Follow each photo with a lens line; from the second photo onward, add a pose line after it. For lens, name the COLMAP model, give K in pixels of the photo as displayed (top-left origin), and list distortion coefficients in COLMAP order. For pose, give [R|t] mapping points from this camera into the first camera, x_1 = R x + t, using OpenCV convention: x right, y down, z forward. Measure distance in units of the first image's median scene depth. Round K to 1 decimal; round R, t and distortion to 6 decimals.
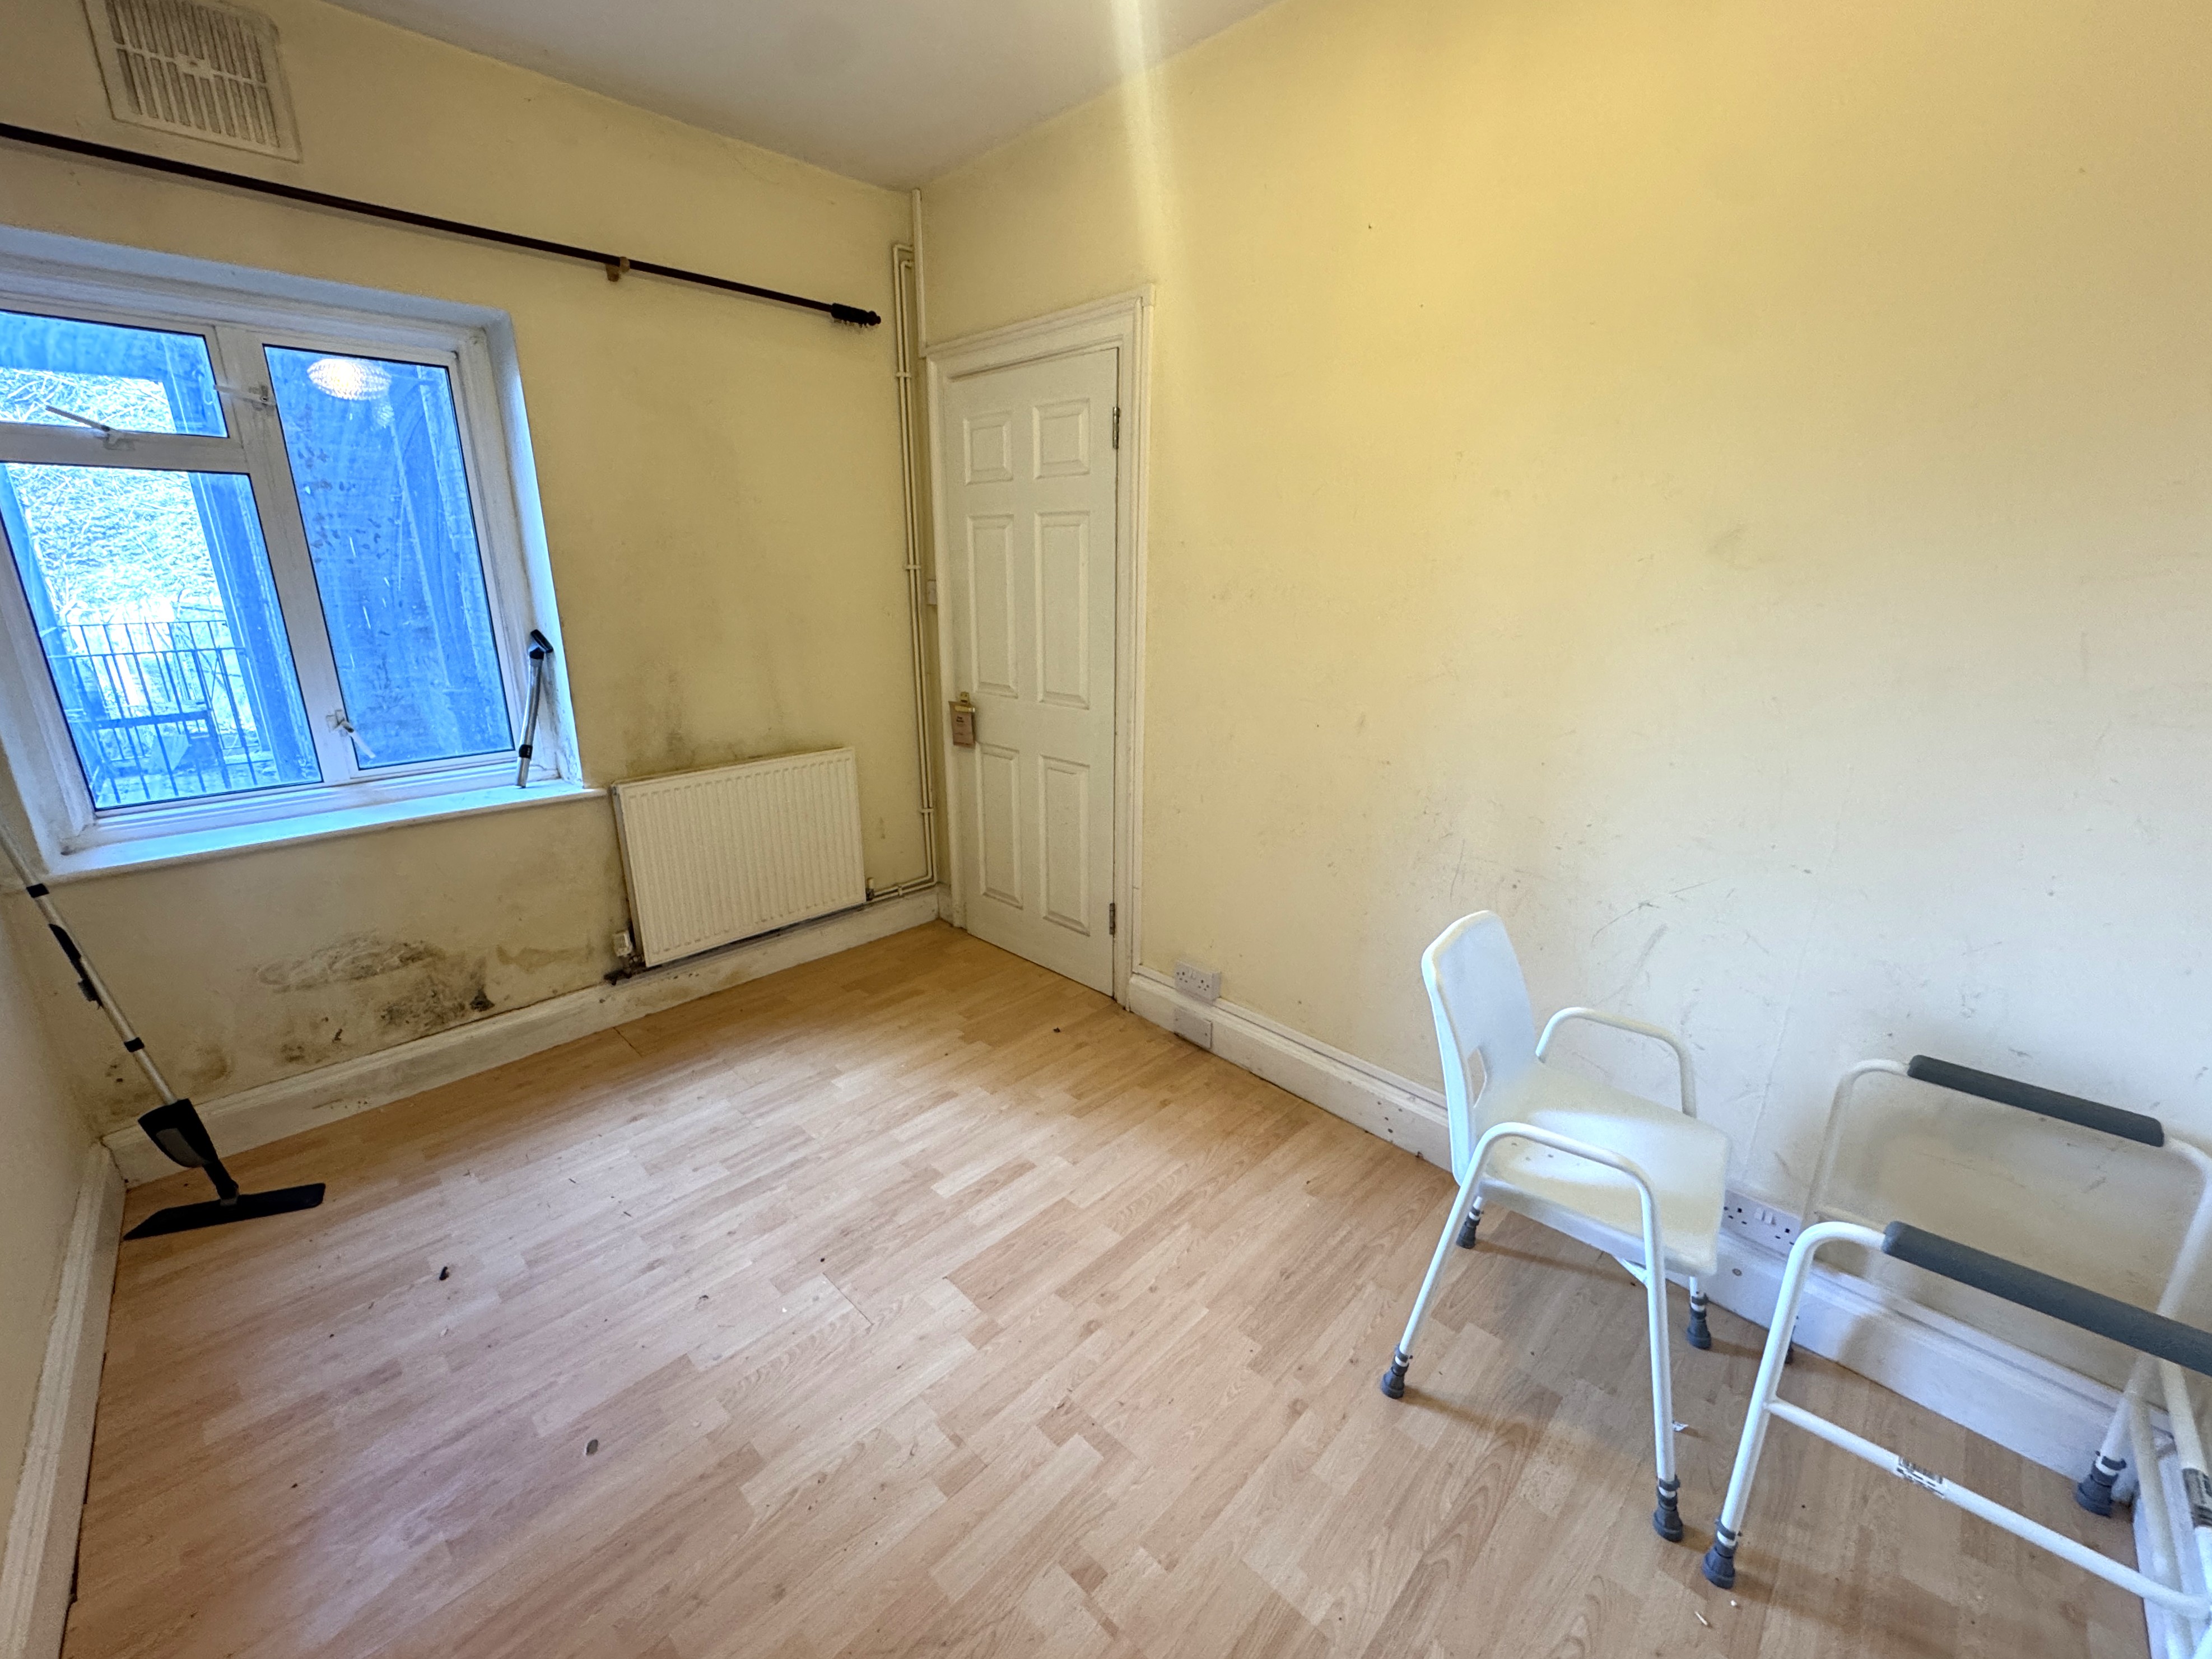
lens RADIAL K [[924.8, 0, 1106.0], [0, 924.8, 829.5], [0, 0, 1]] dist [-0.002567, -0.000816]
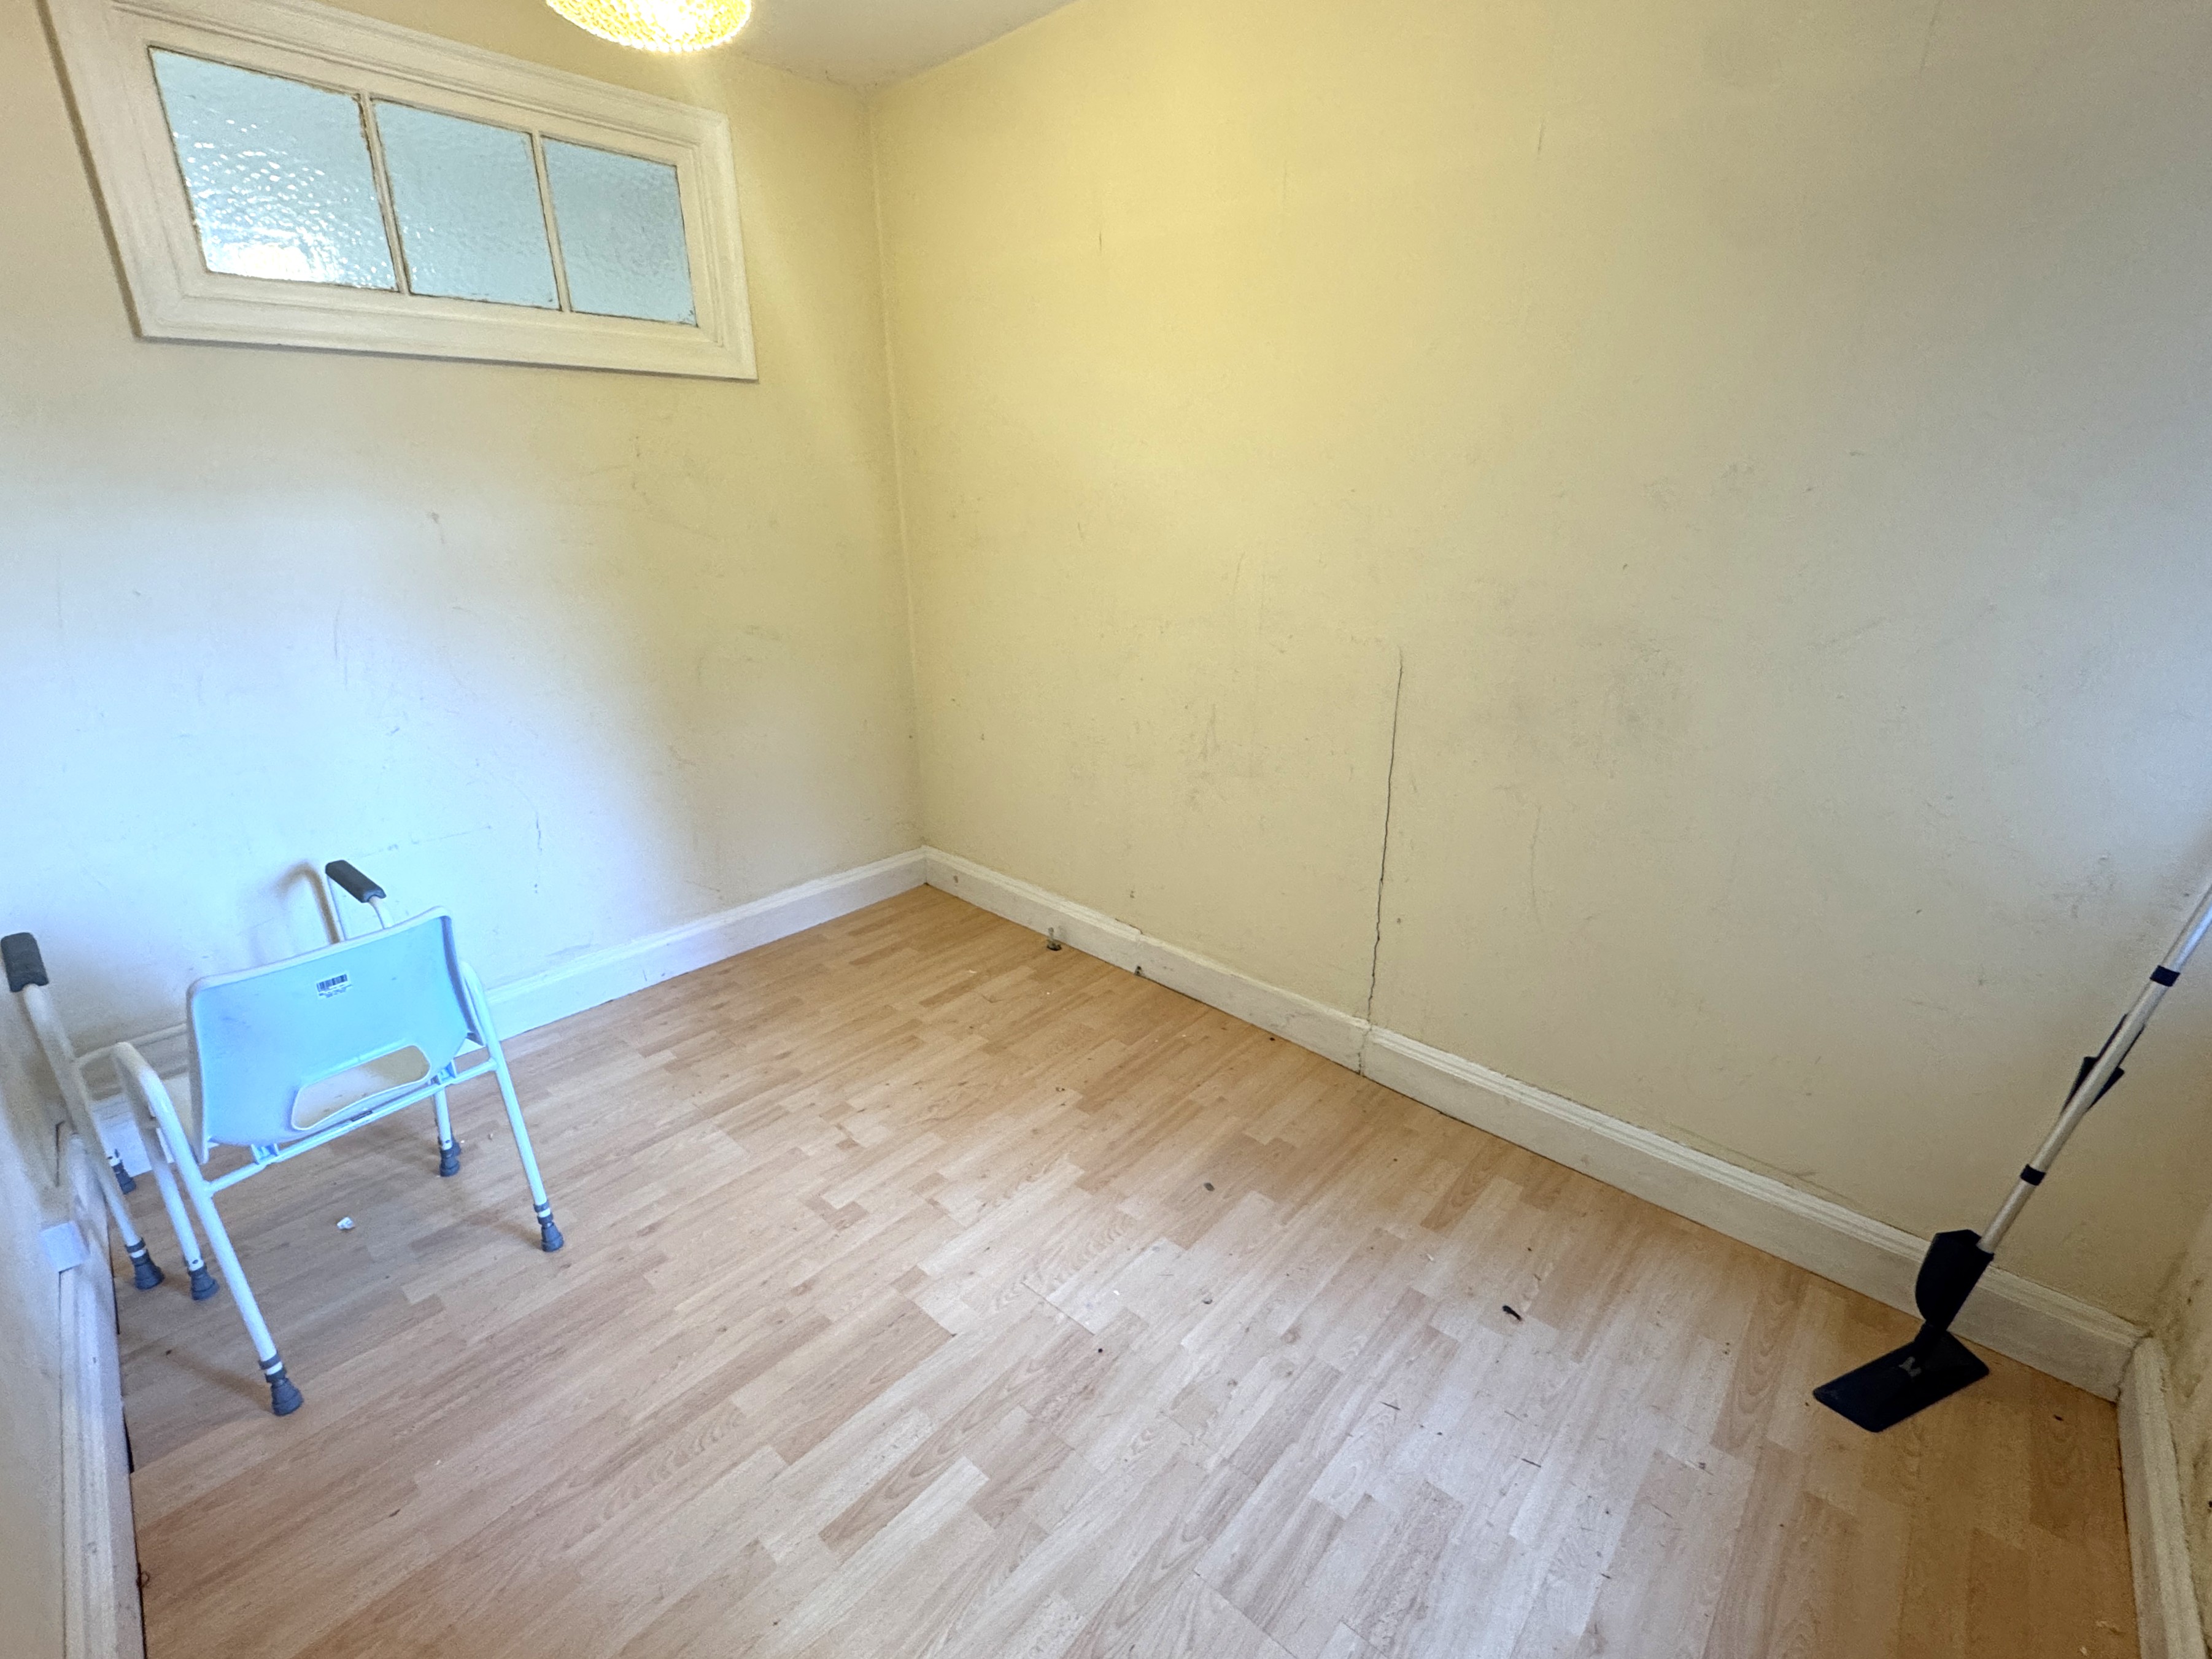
lens RADIAL K [[924.8, 0, 1106.0], [0, 924.8, 829.5], [0, 0, 1]] dist [-0.002567, -0.000816]
pose [[-0.998071, 0.022881, -0.057712, -0.283016], [-0.015300, 0.810275, 0.585850, -0.437083], [0.060168, 0.585603, -0.808362, 1.457387]]
